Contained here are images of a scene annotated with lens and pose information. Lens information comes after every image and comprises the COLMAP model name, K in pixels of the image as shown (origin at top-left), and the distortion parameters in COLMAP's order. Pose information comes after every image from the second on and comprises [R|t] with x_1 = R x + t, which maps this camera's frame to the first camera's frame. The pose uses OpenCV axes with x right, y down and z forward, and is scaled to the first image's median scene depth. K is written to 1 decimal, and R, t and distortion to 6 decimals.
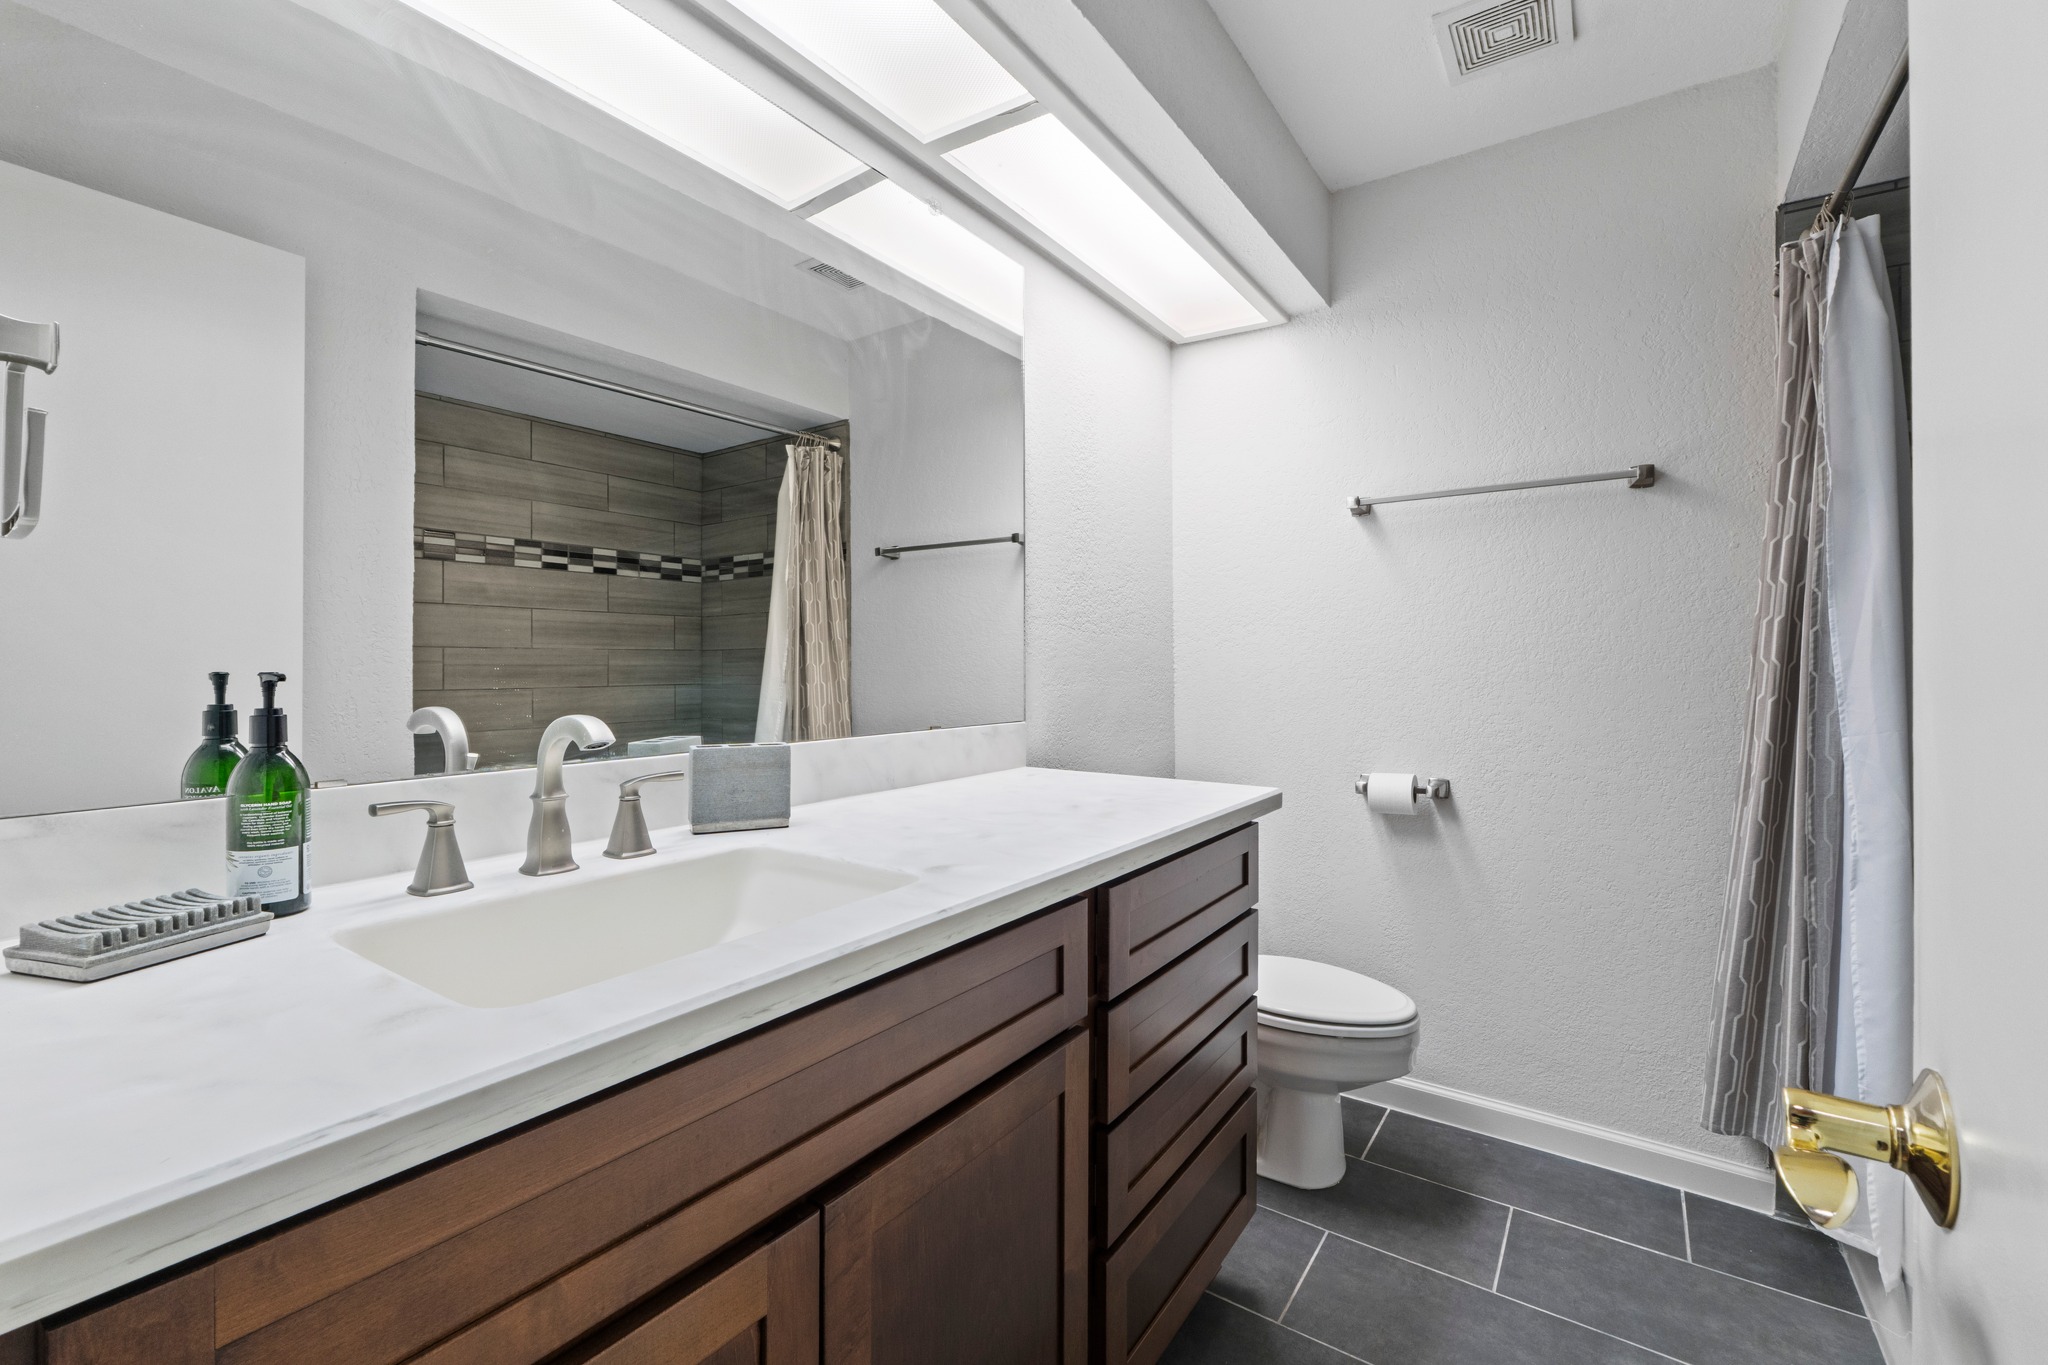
lens RADIAL K [[867.2, 0, 1015.2], [0, 867.2, 654.1], [0, 0, 1]] dist [-0.015453, -0.000088]
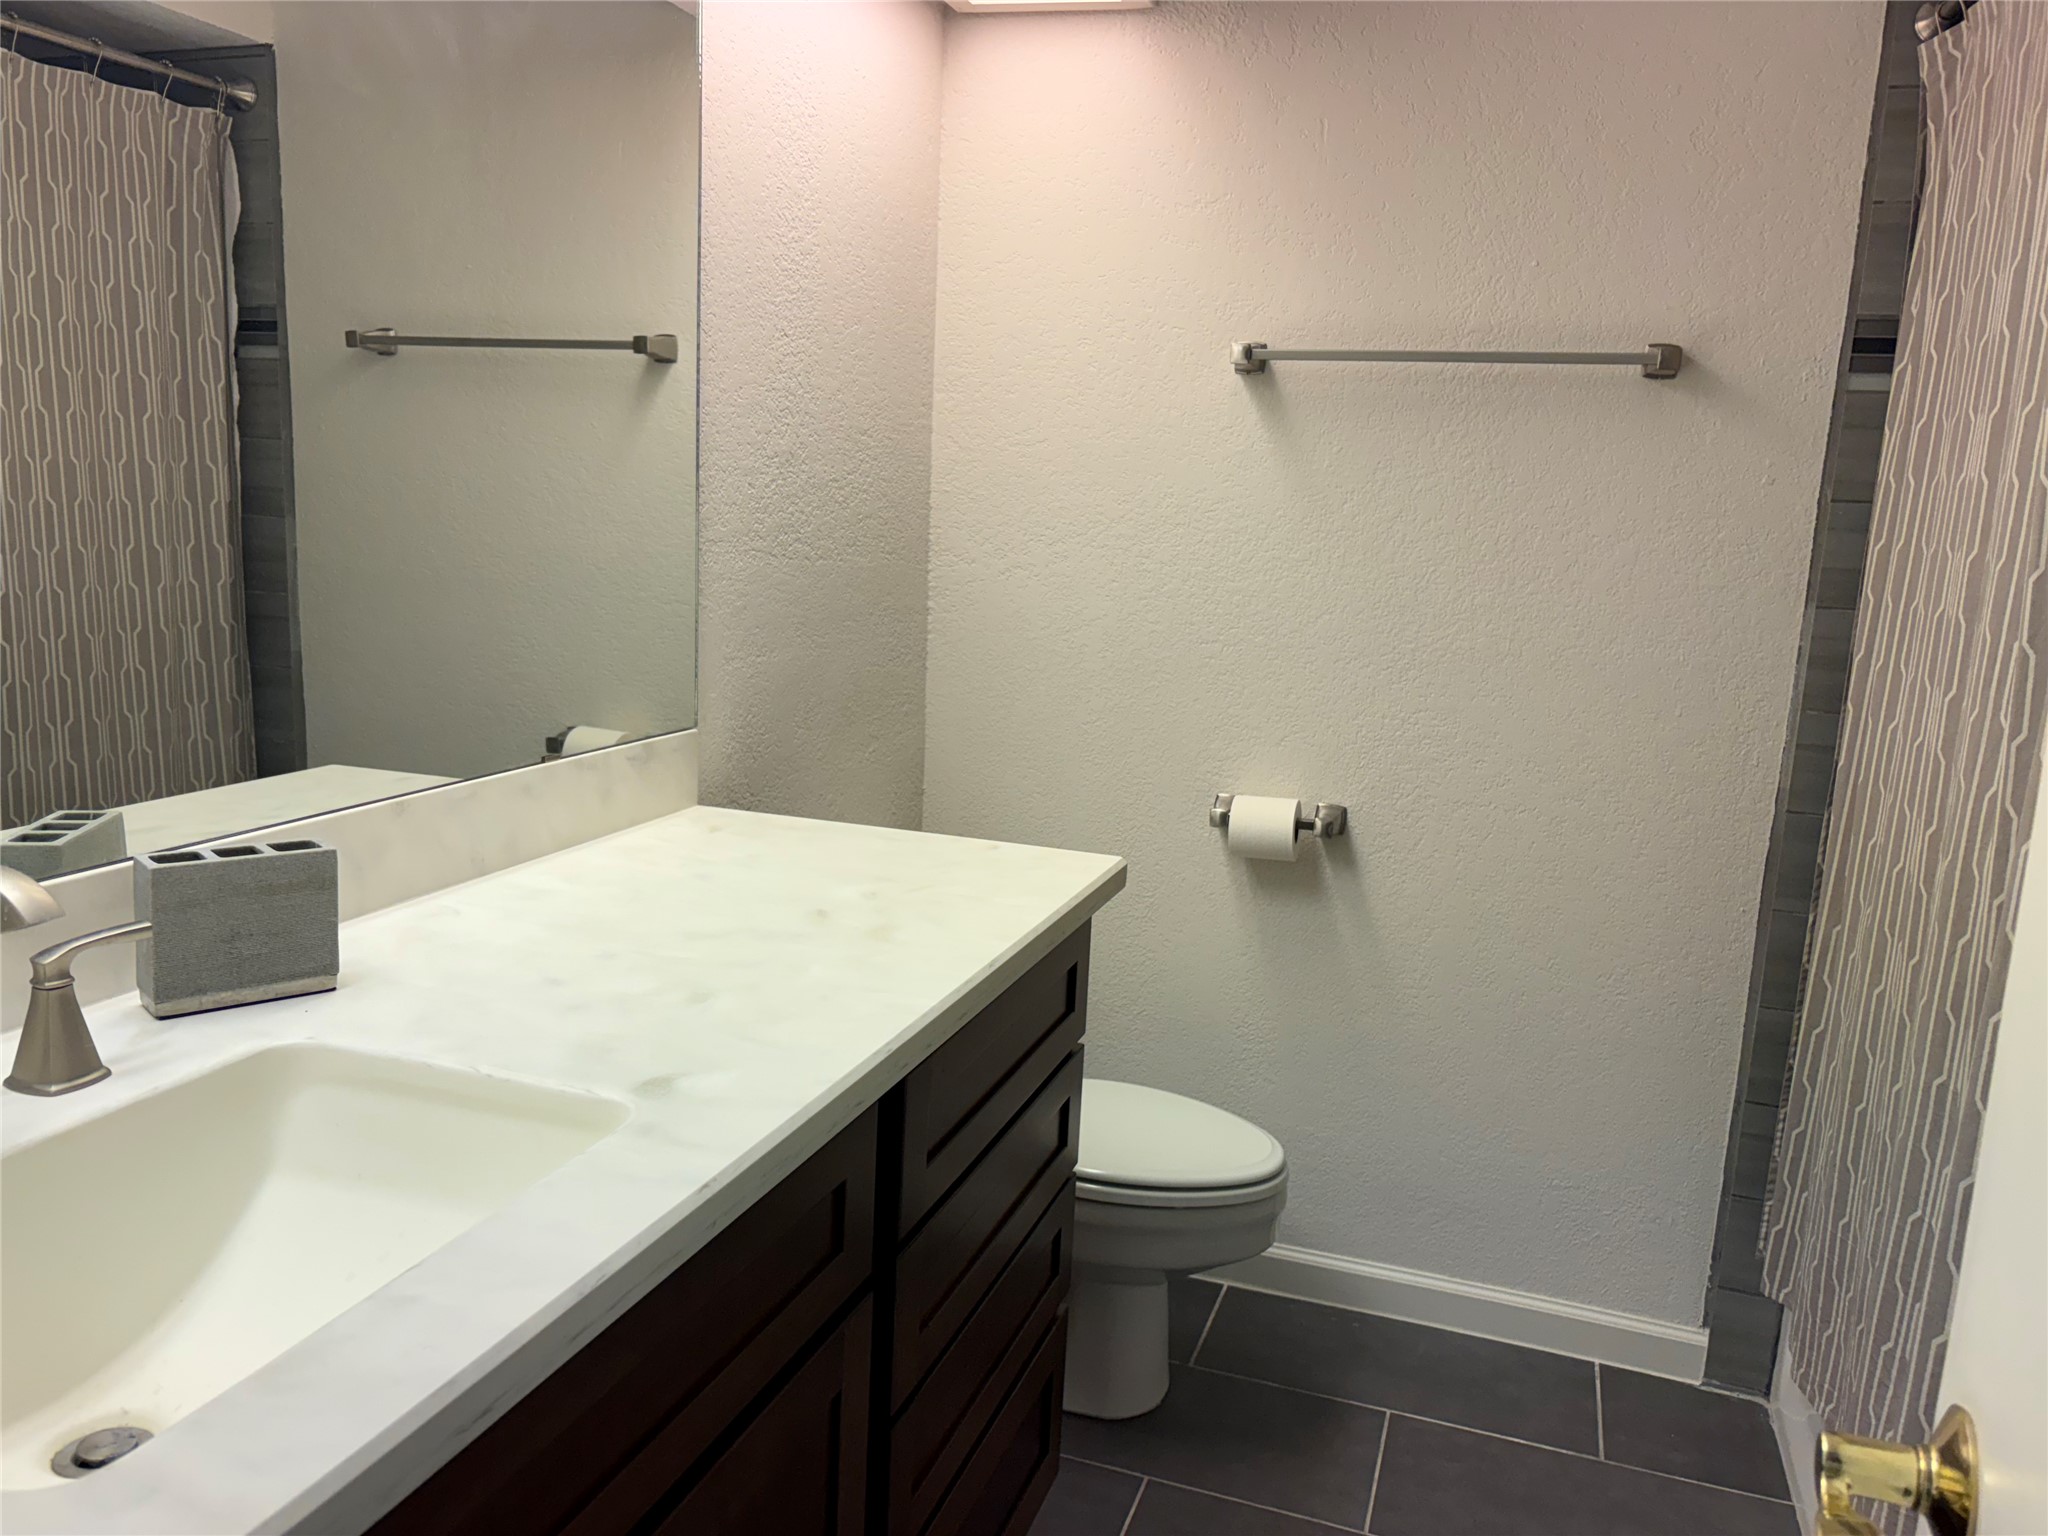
lens RADIAL K [[1550.2, 0, 1024.0], [0, 1550.2, 768.0], [0, 0, 1]] dist [0.039202, -0.059335]
pose [[0.958192, -0.003361, 0.286107, -0.080719], [-0.049159, 0.983129, 0.176186, -0.094738], [-0.281872, -0.182885, 0.941860, -0.037555]]
